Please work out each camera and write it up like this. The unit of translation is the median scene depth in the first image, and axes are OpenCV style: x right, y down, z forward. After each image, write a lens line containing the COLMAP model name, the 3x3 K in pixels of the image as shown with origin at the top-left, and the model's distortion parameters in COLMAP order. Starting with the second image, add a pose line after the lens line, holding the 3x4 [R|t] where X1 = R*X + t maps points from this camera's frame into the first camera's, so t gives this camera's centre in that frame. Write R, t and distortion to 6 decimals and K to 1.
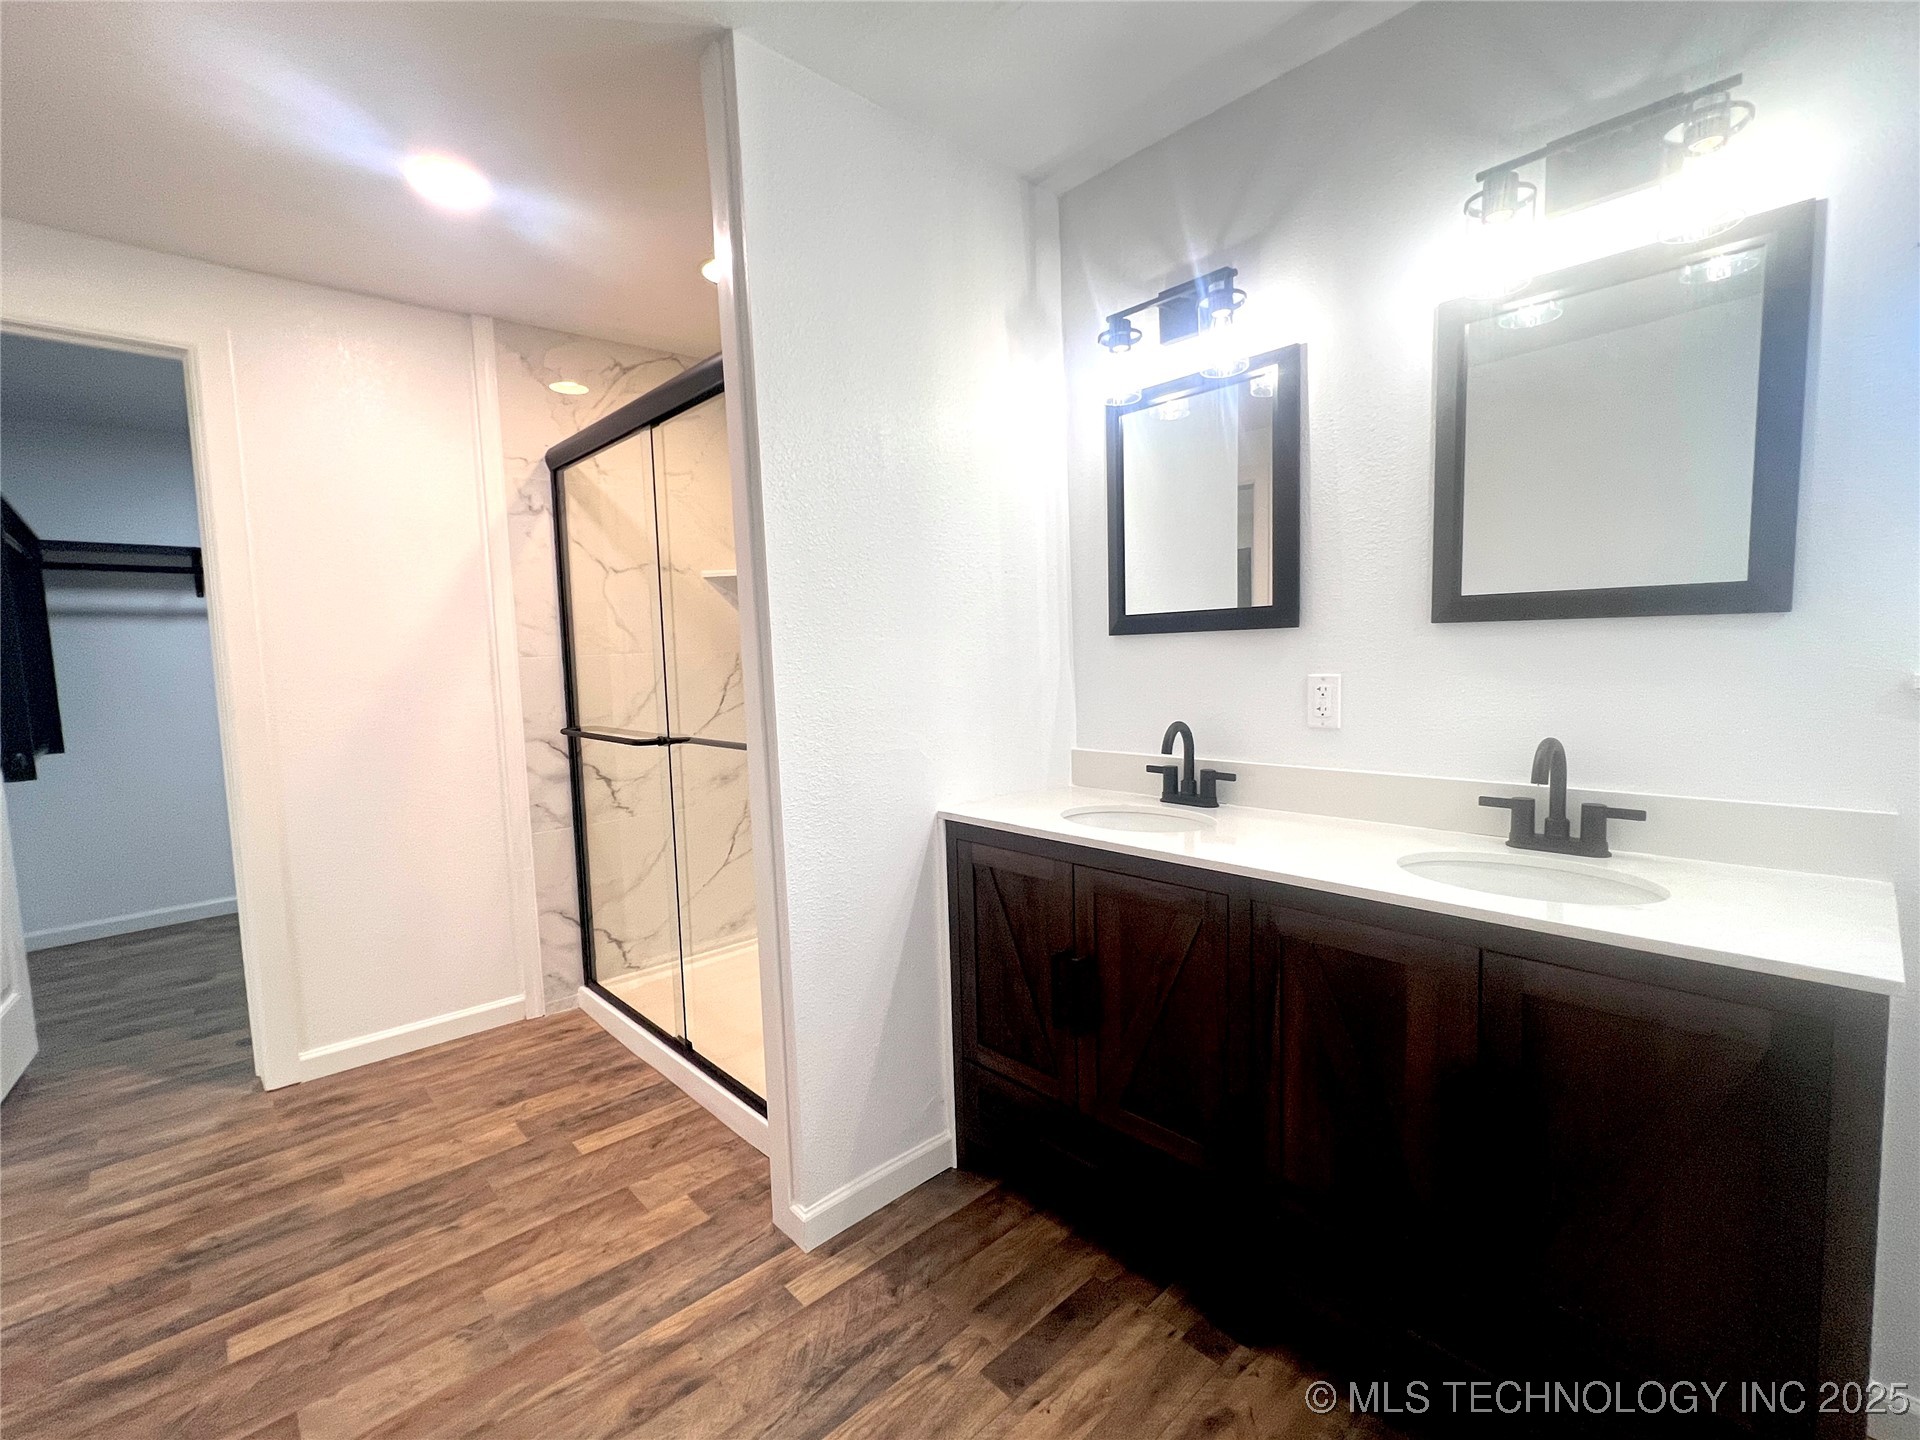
lens RADIAL K [[850.3, 0, 960.9], [0, 850.3, 718.0], [0, 0, 1]] dist [-0.006770, 0.002738]
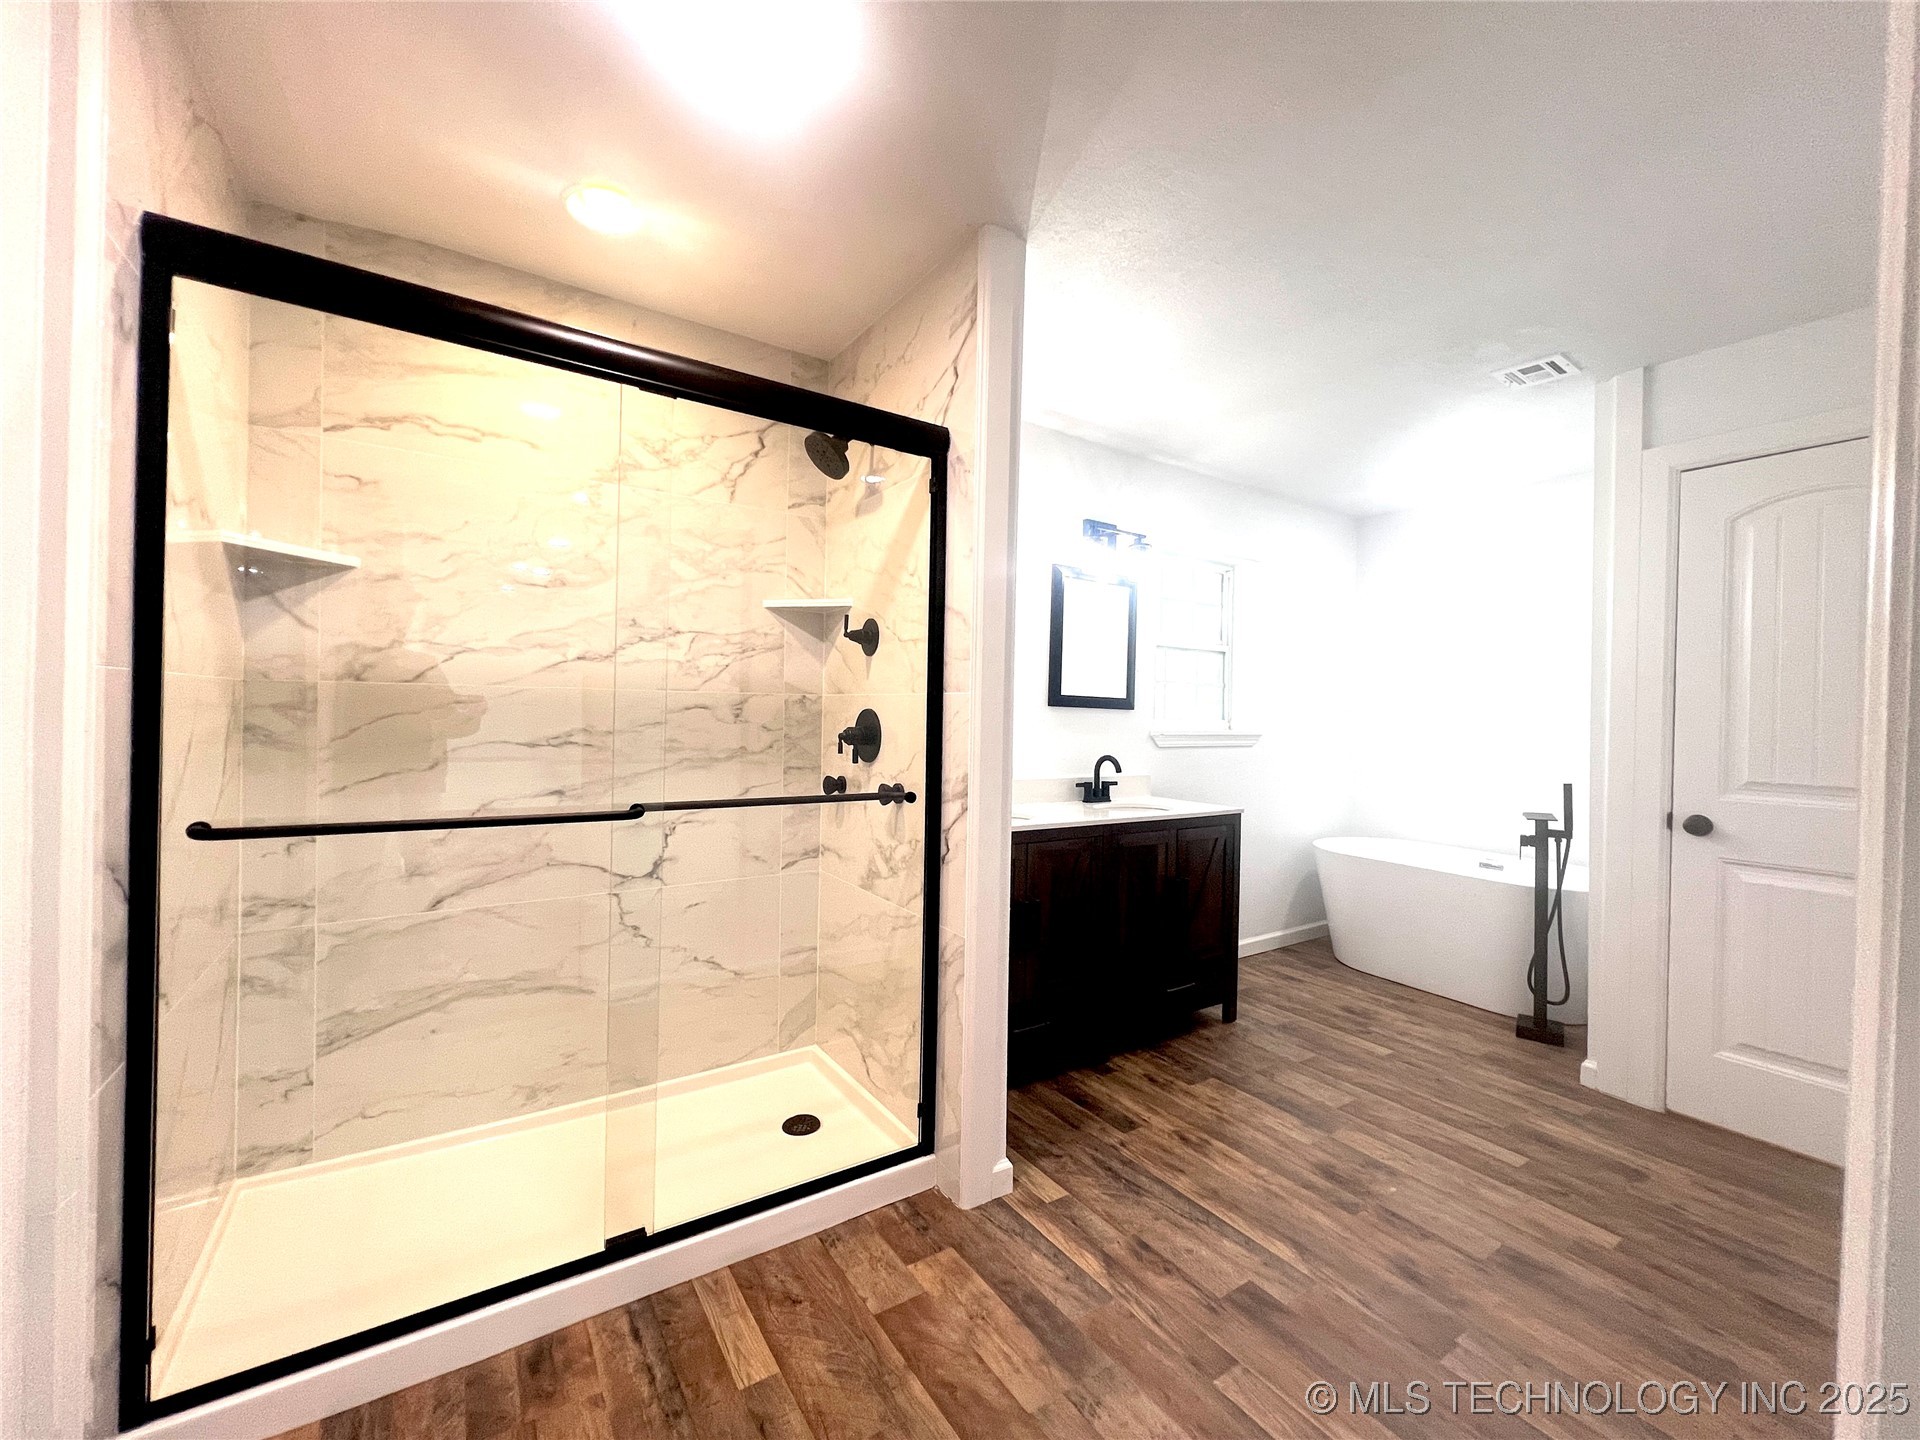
lens RADIAL K [[770.9, 0, 960.7], [0, 770.9, 717.2], [0, 0, 1]] dist [-0.002799, 0.000420]
pose [[0.164169, 0.031524, 0.985928, -1.455731], [0.051808, 0.997834, -0.040531, -0.016440], [-0.985071, 0.057733, 0.162180, 0.942508]]
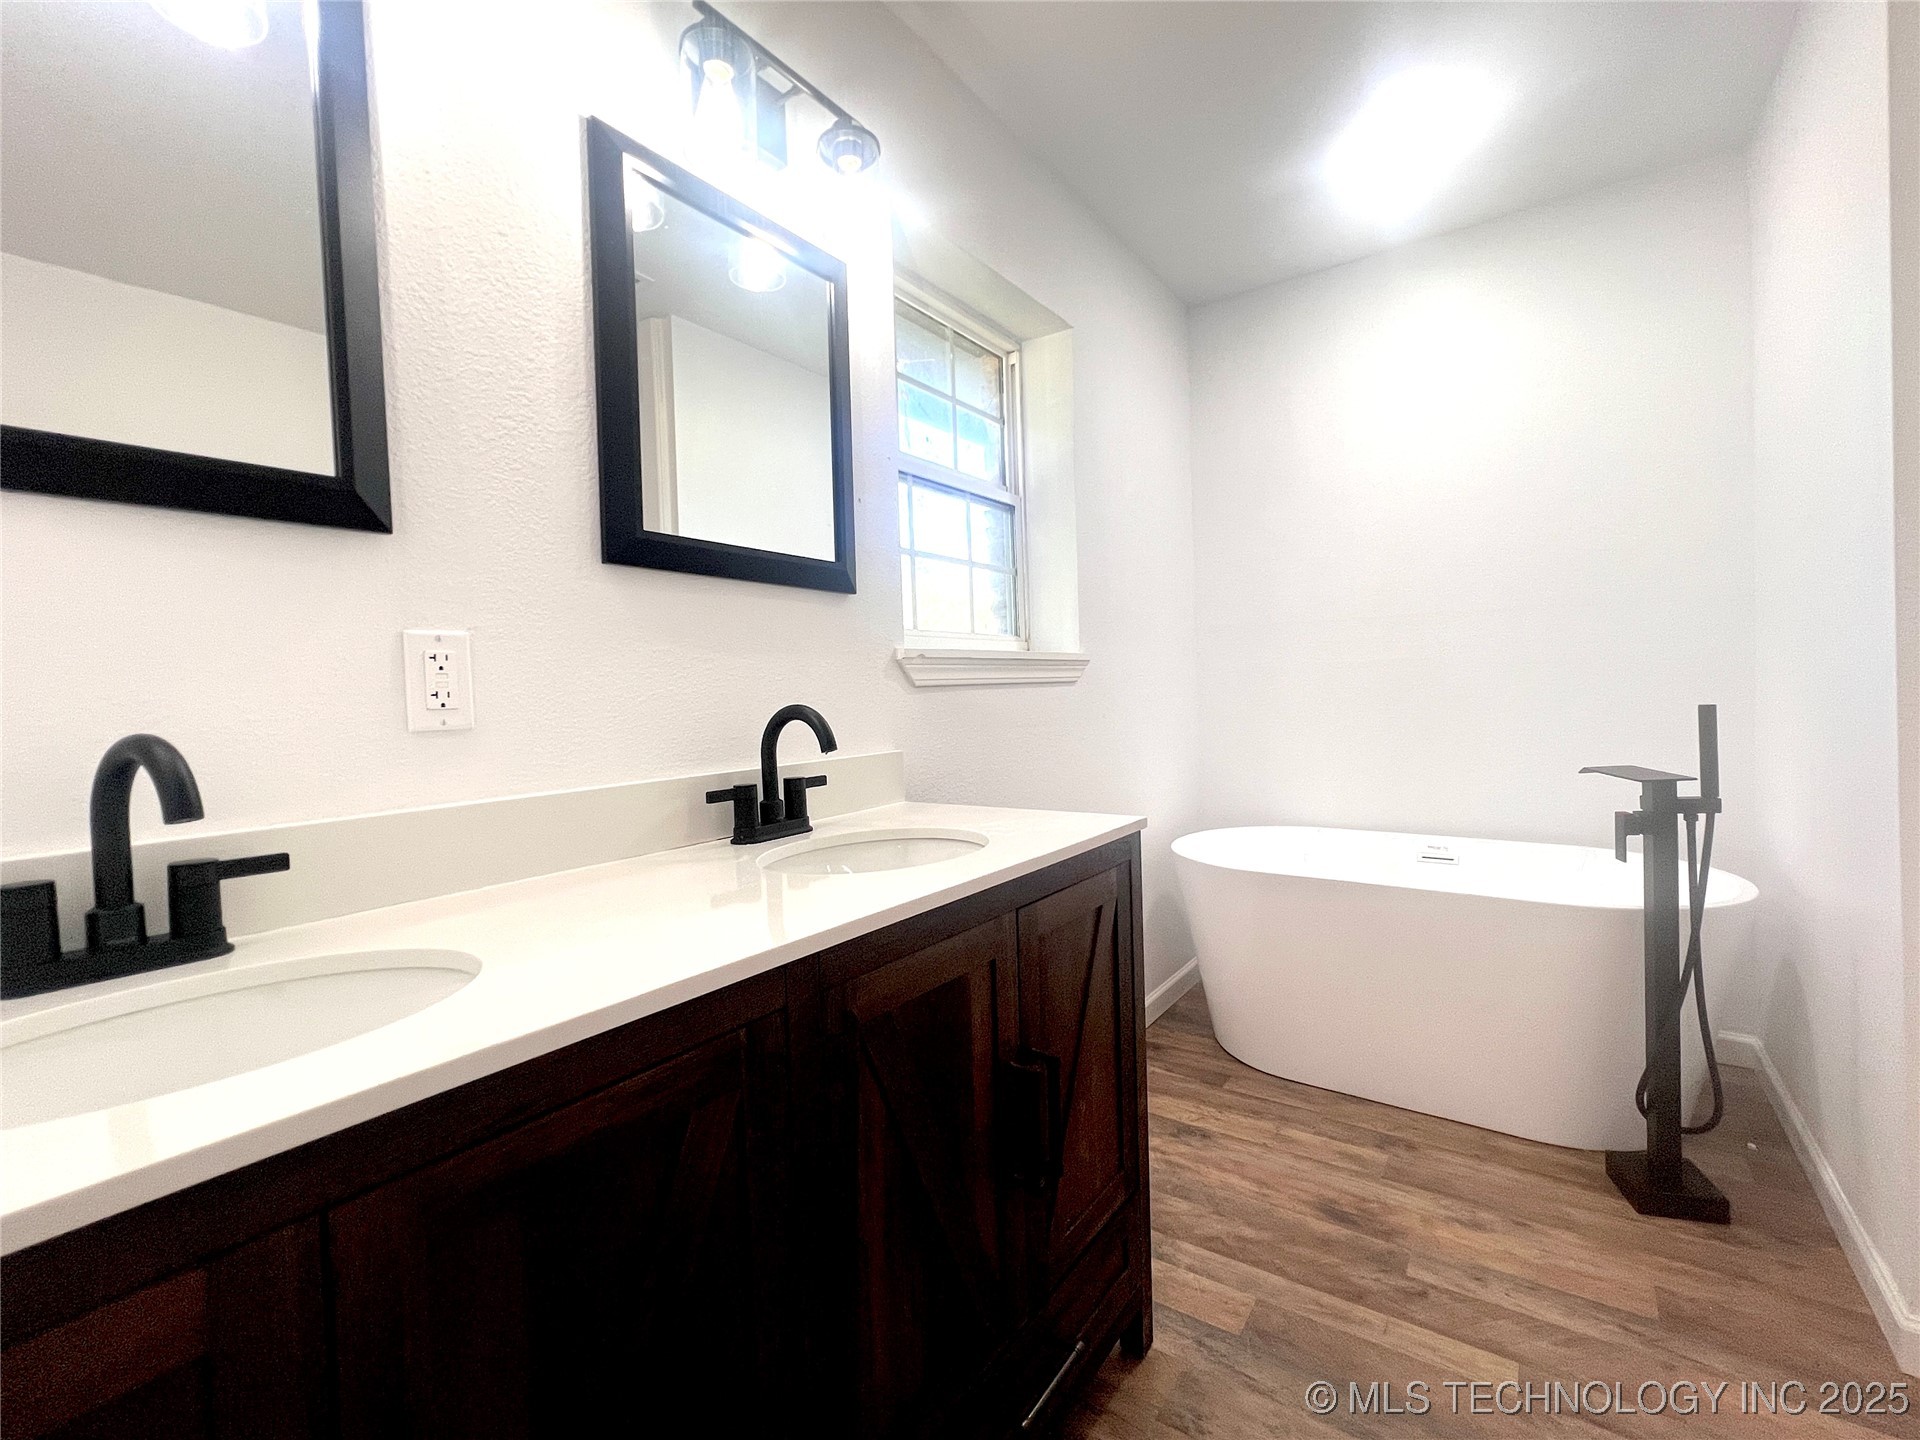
lens RADIAL K [[850.3, 0, 959.3], [0, 850.3, 709.1], [0, 0, 1]] dist [-0.006770, 0.002738]
pose [[-0.201337, 0.011586, 0.979453, -0.188957], [0.113686, 0.993449, 0.011618, 0.033650], [-0.972902, 0.113689, -0.201335, 0.907534]]
